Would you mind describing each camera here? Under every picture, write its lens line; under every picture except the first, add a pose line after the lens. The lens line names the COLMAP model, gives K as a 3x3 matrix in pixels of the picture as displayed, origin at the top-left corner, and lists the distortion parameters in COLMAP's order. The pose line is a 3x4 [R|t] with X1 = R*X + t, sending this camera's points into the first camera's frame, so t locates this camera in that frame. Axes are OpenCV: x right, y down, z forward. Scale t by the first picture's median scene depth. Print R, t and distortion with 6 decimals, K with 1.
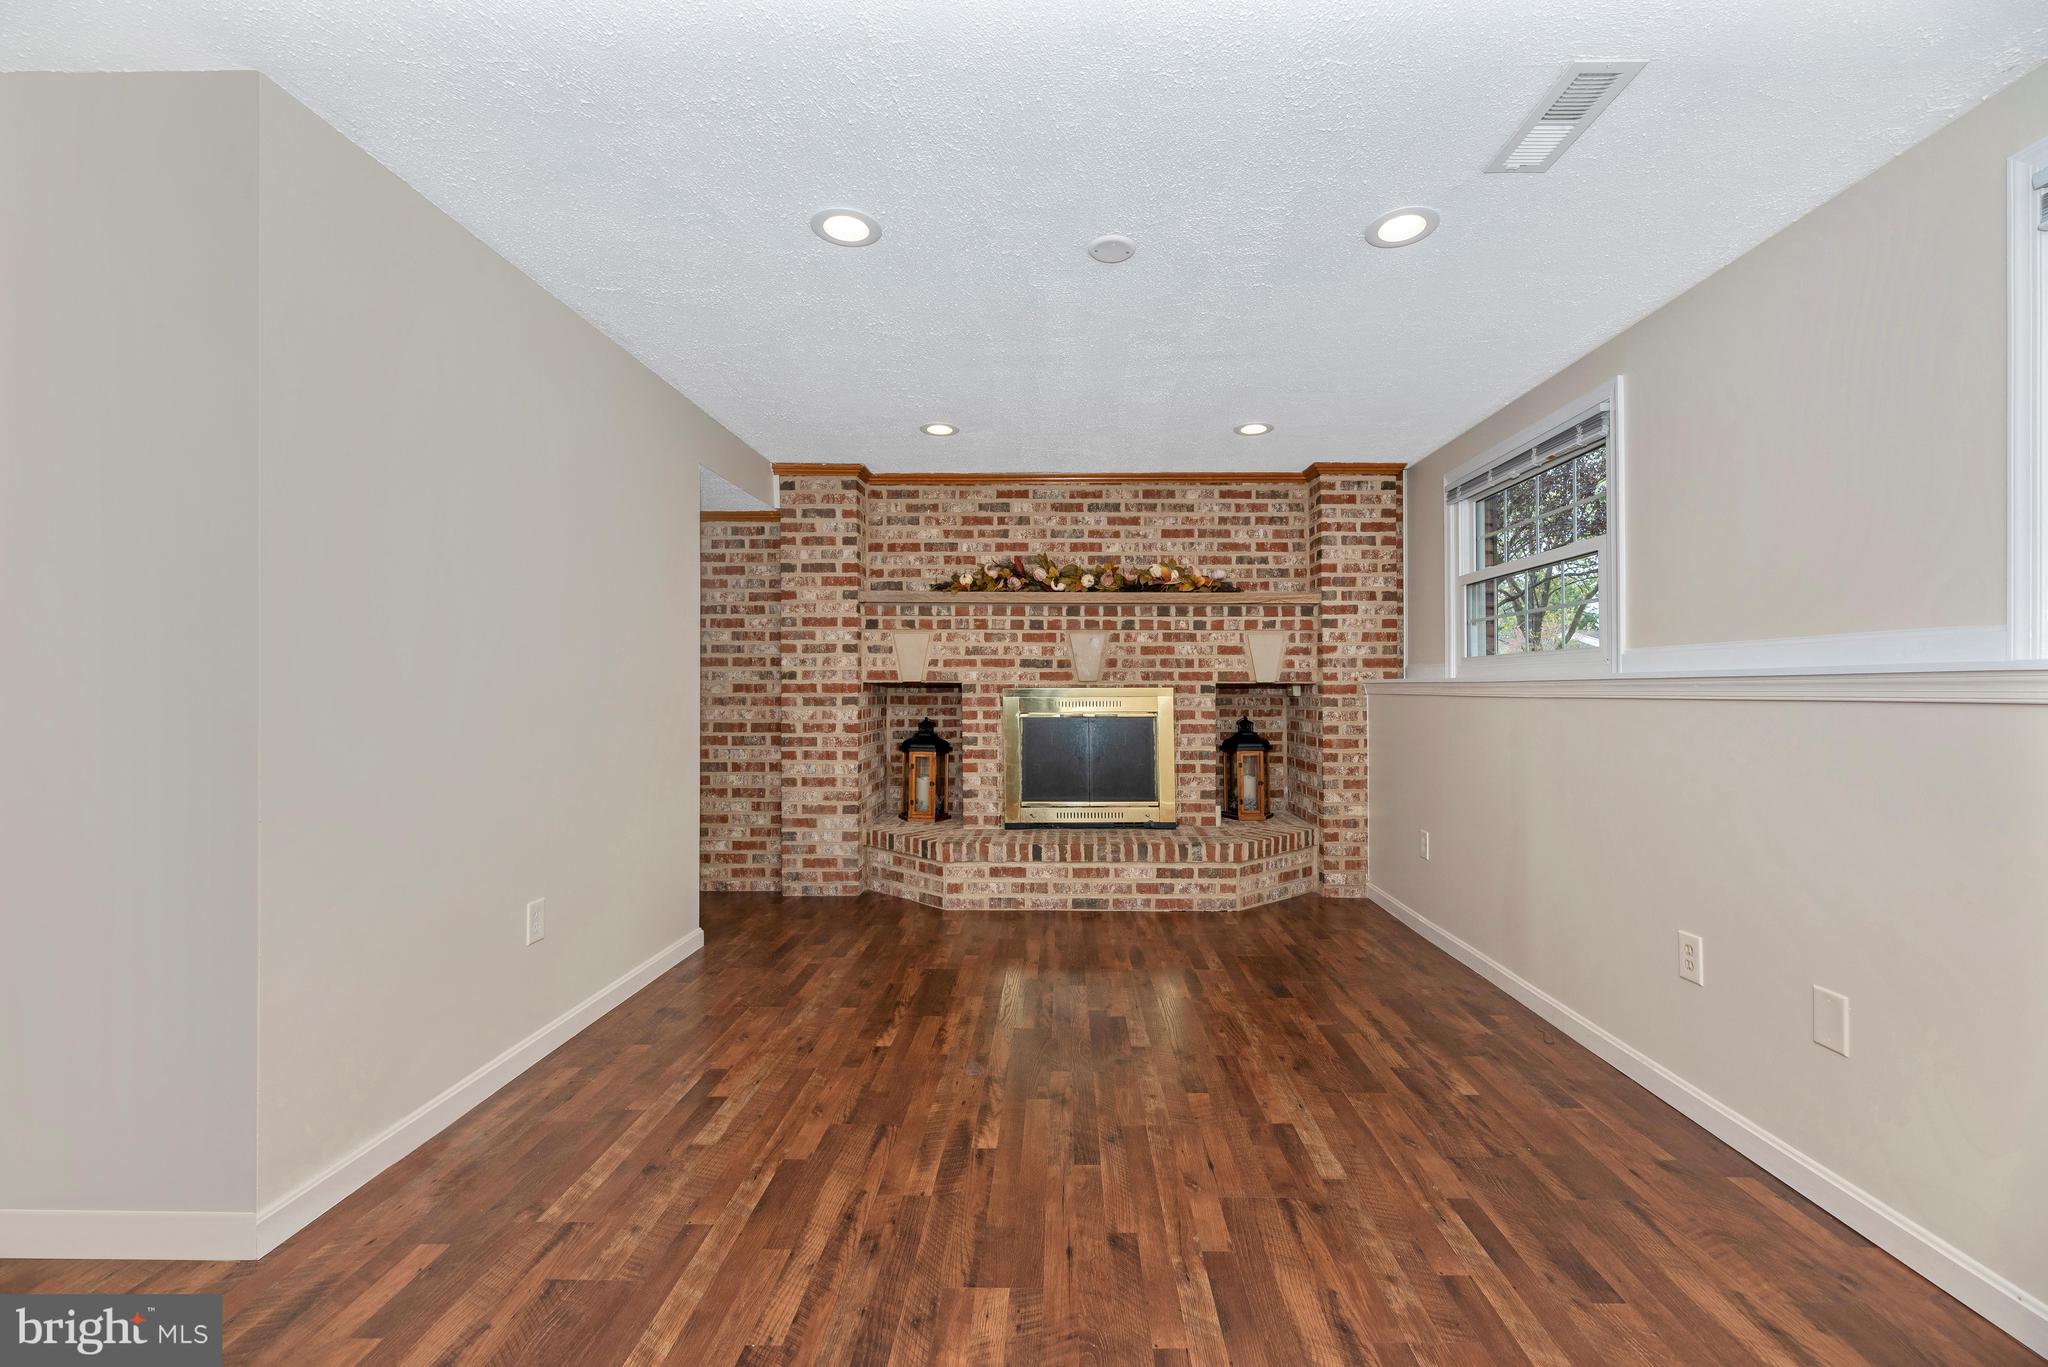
lens RADIAL K [[861.3, 0, 1087.4], [0, 861.3, 754.1], [0, 0, 1]] dist [-0.001710, 0.000171]
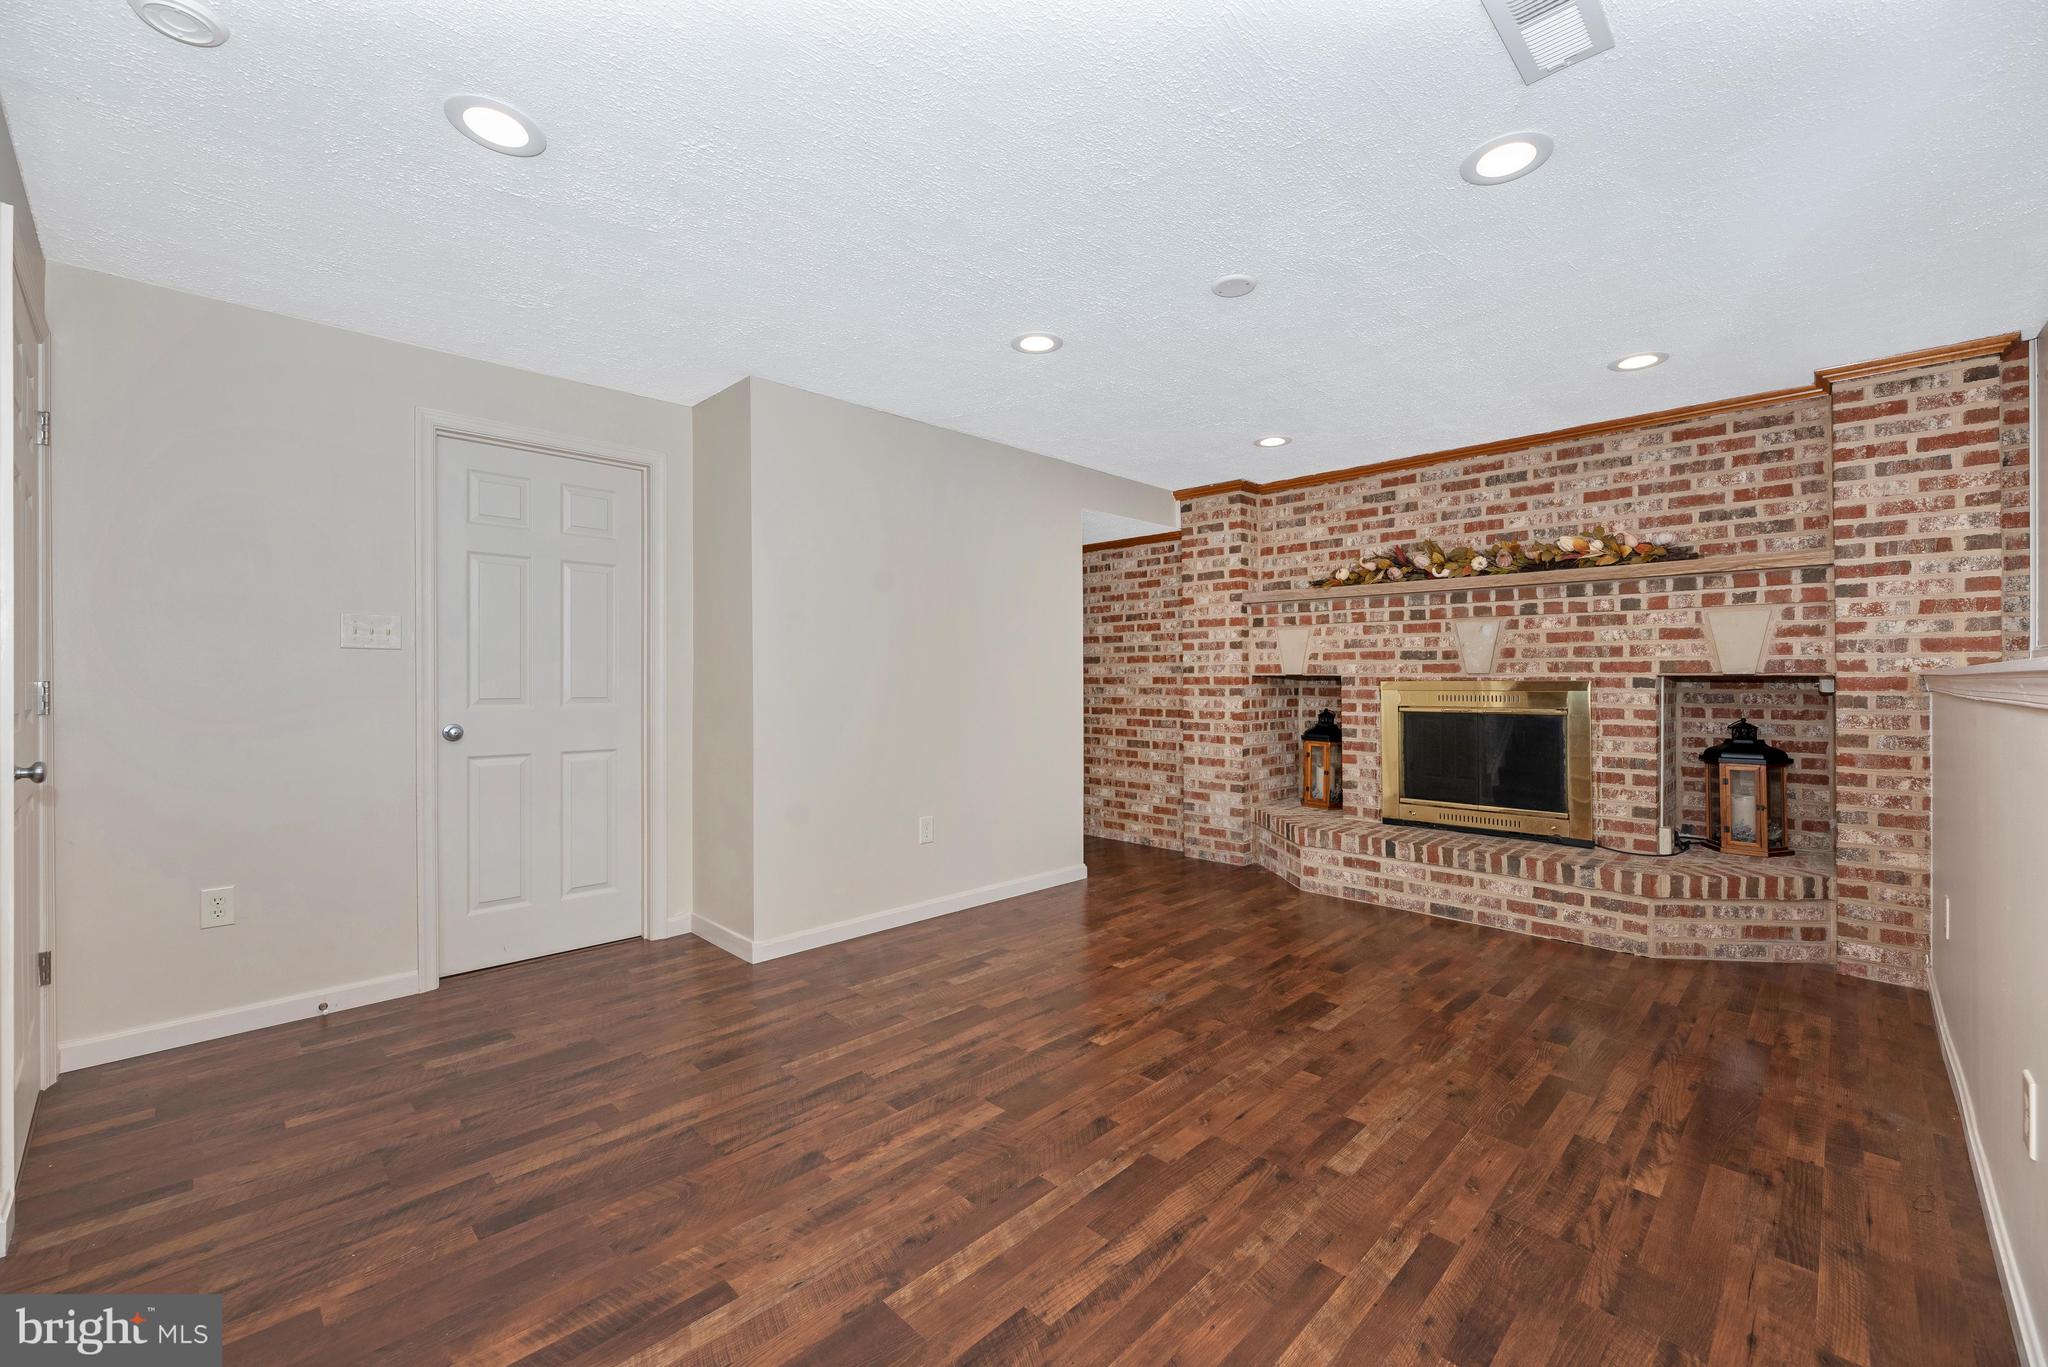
lens RADIAL K [[850.0, 0, 1015.4], [0, 850.0, 779.0], [0, 0, 1]] dist [0.000074, 0.000252]
pose [[0.697214, 0.084619, -0.711851, 0.318167], [-0.054259, 0.996389, 0.065299, -0.005186], [0.714806, -0.006903, 0.699288, 0.014546]]
